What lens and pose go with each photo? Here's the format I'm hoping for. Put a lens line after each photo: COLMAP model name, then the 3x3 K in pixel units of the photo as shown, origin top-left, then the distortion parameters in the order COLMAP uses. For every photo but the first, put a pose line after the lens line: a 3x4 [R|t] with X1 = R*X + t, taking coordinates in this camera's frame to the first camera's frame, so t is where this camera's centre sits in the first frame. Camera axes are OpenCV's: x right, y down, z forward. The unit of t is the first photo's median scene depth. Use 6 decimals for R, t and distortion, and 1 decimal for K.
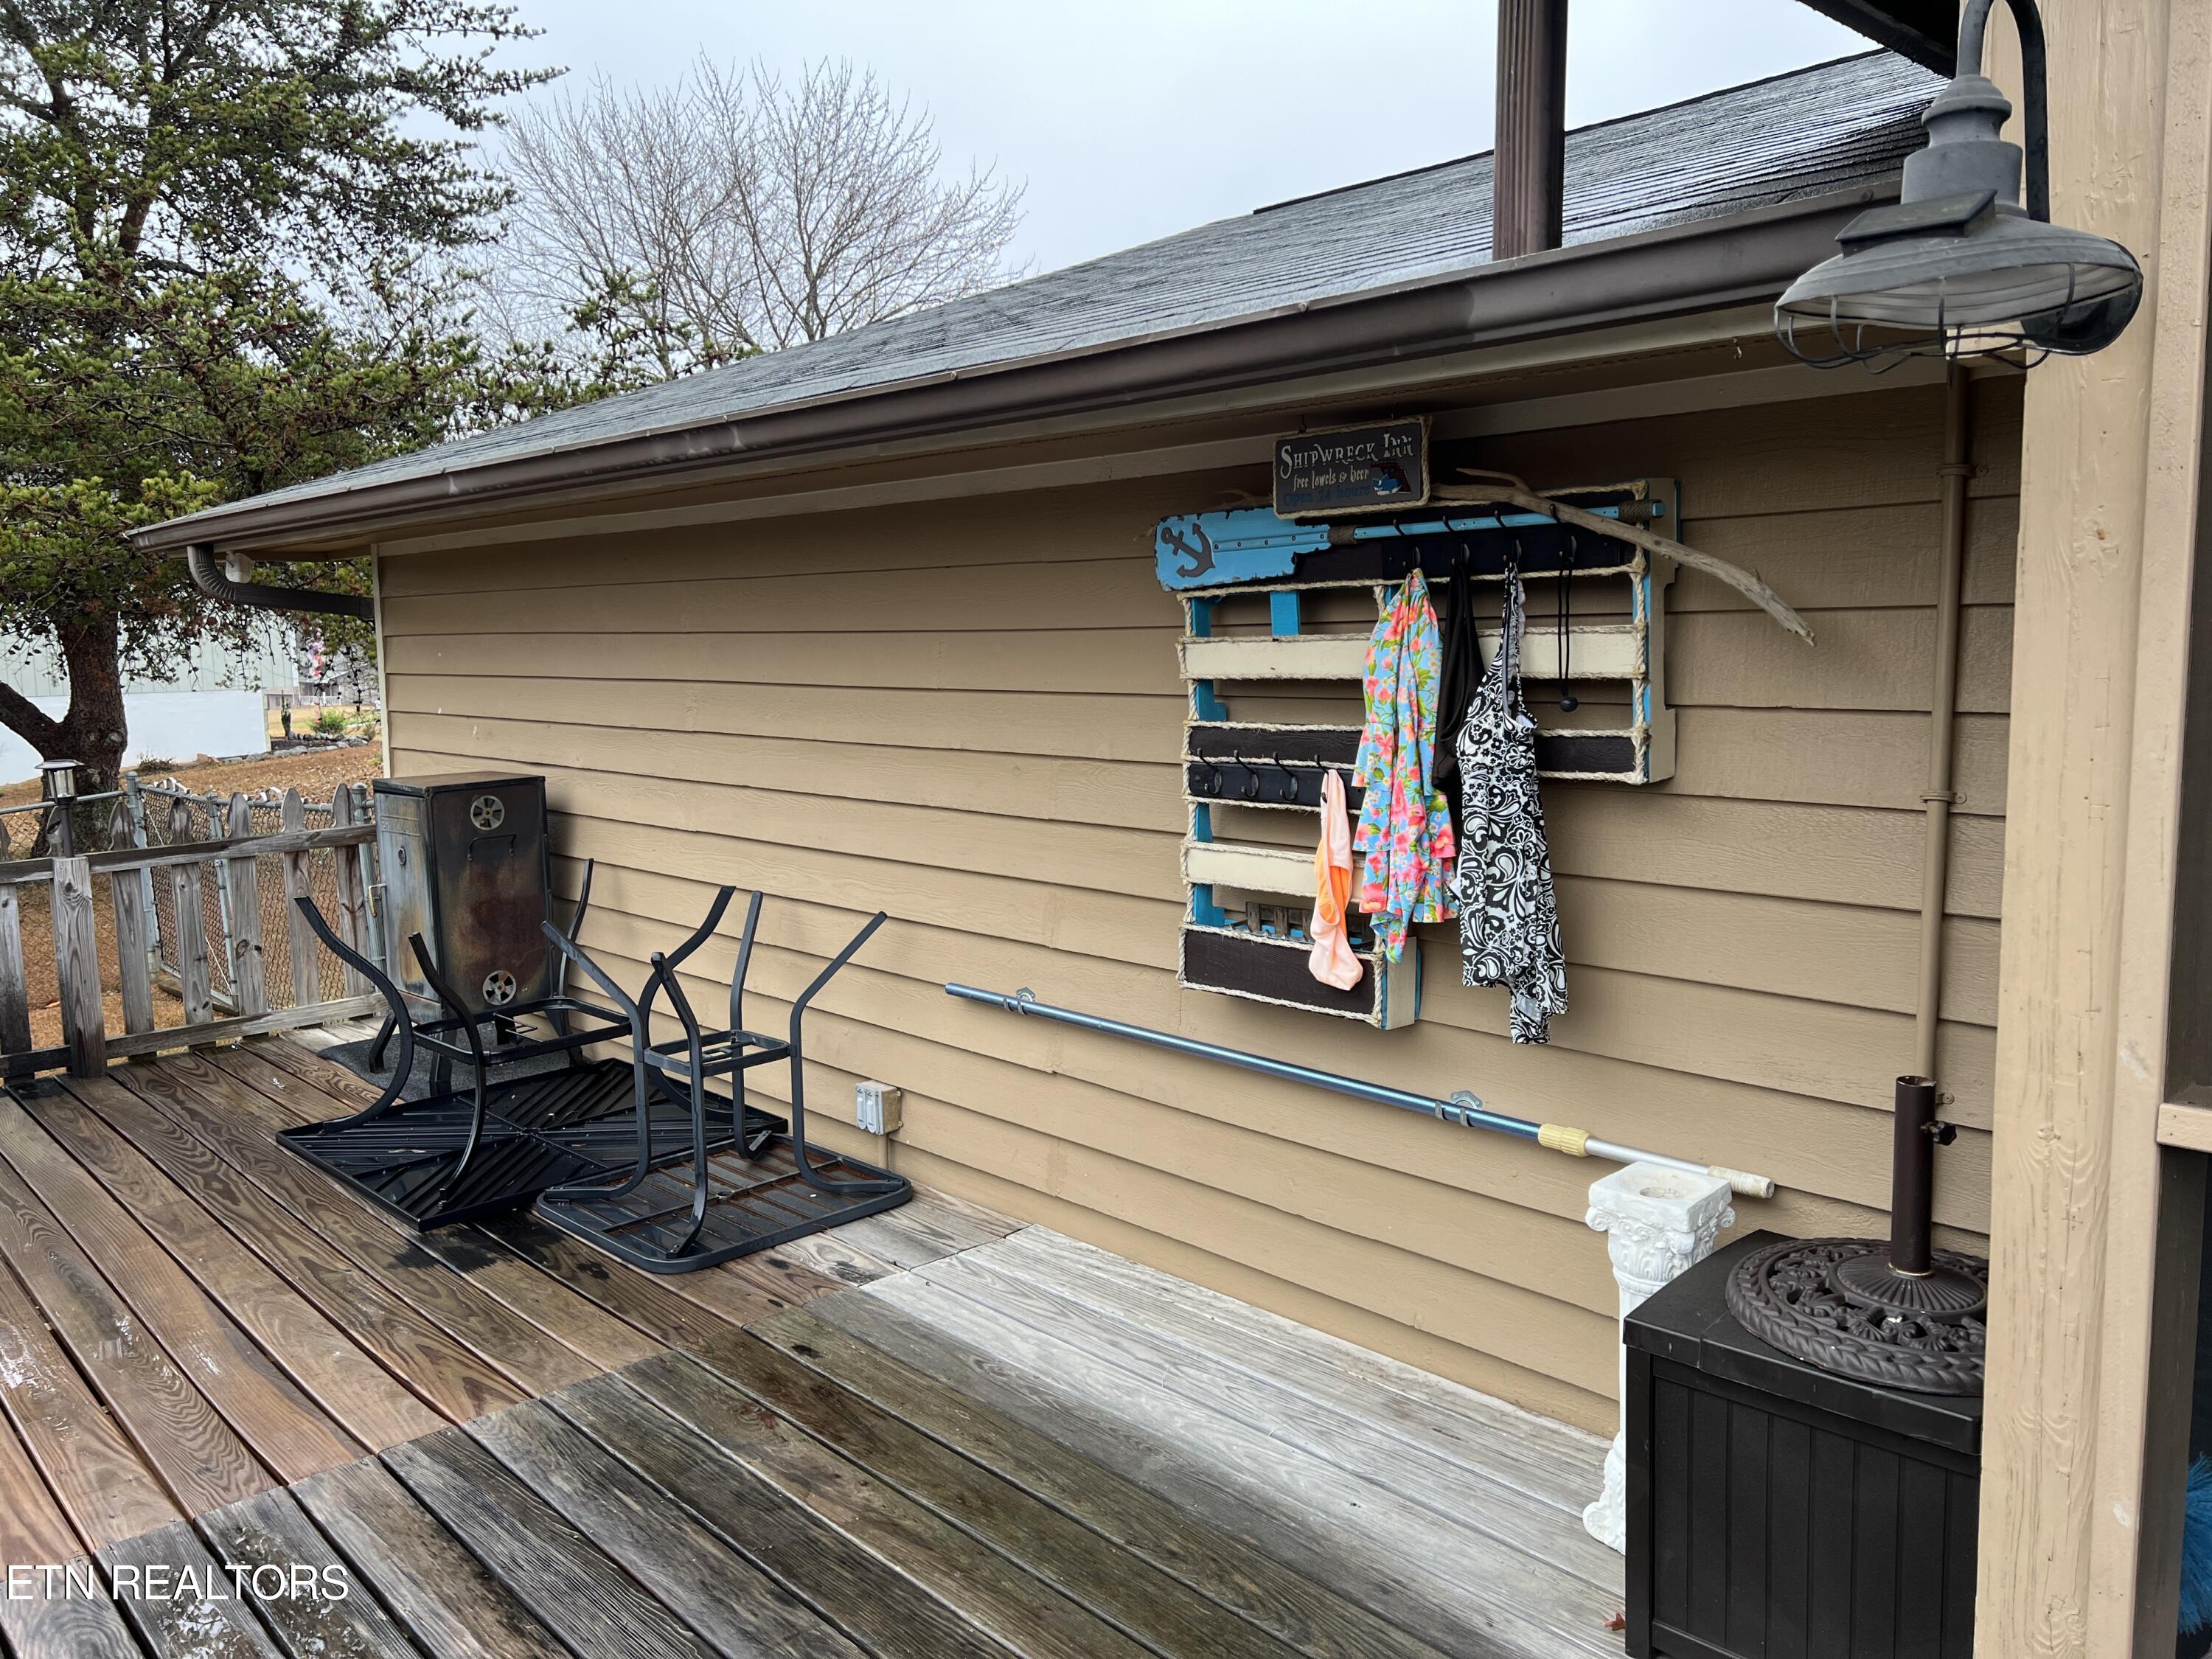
lens RADIAL K [[1658.4, 0, 1108.6], [0, 1658.4, 809.9], [0, 0, 1]] dist [0.047855, -0.048084]
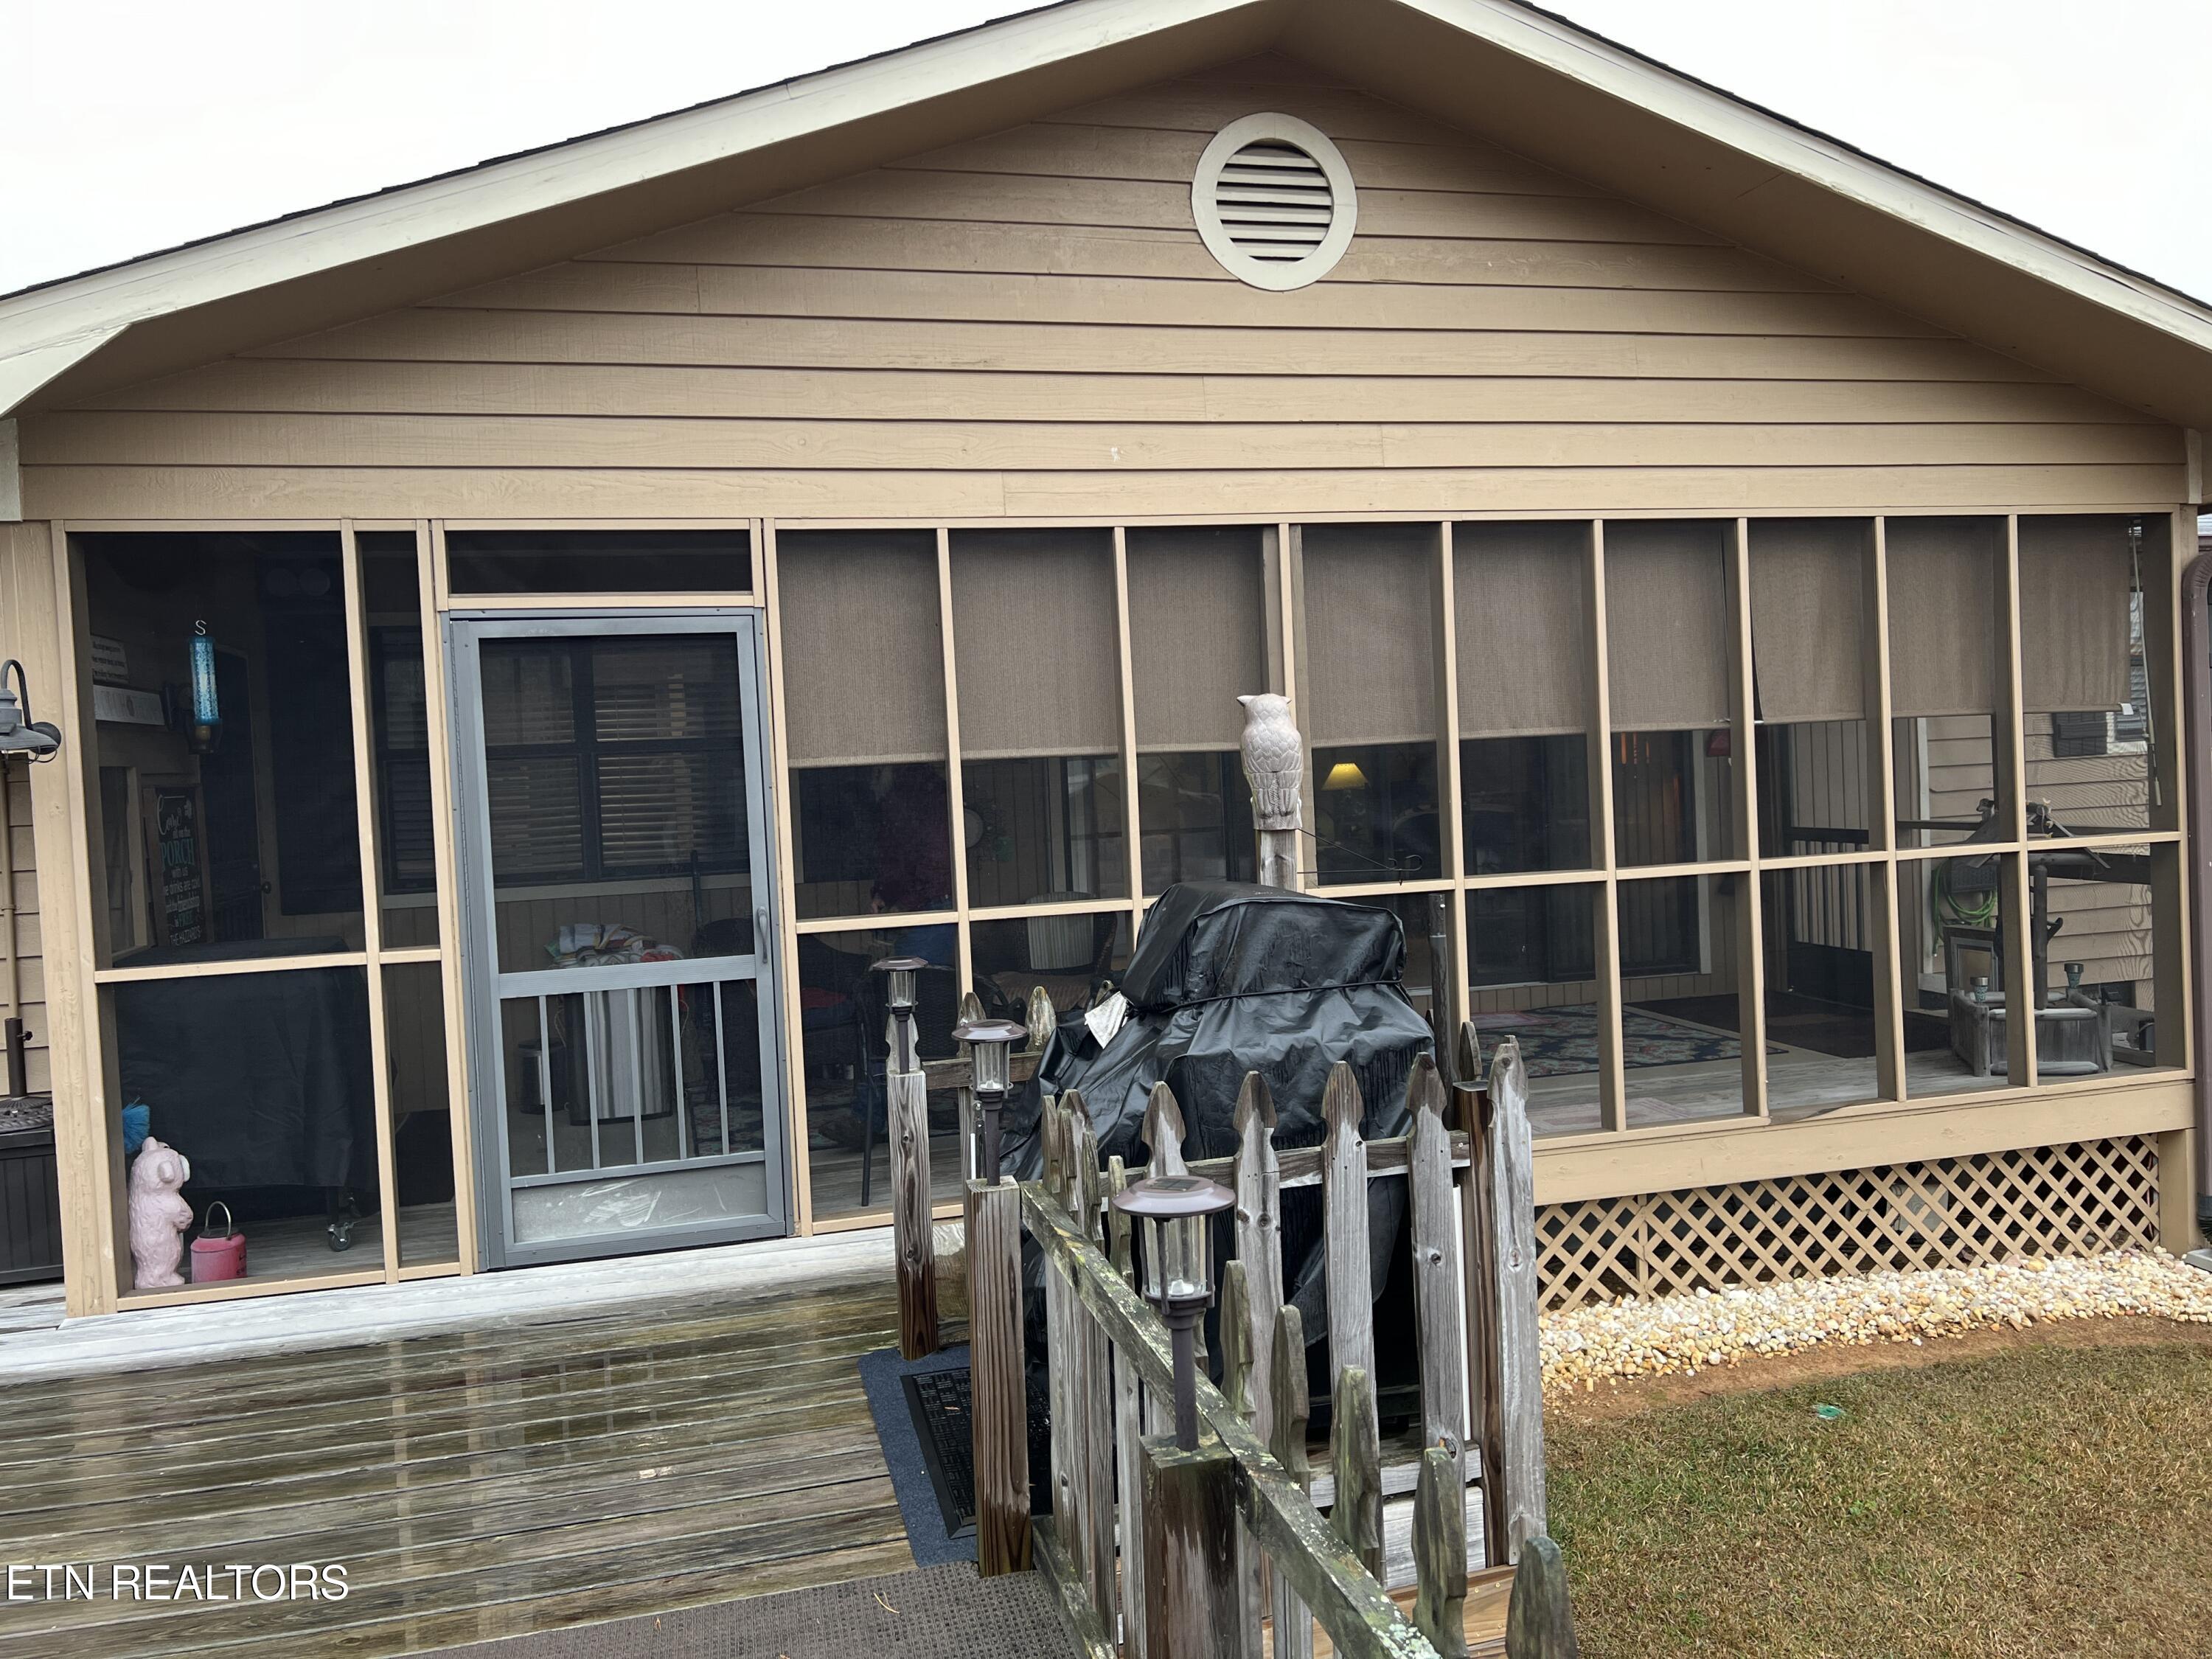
lens RADIAL K [[1658.4, 0, 1113.8], [0, 1658.4, 823.9], [0, 0, 1]] dist [0.047855, -0.048084]
pose [[0.482207, -0.038478, 0.875212, -0.907868], [0.132562, 0.990736, -0.029480, 0.168823], [-0.865970, 0.130235, 0.482841, -1.671942]]
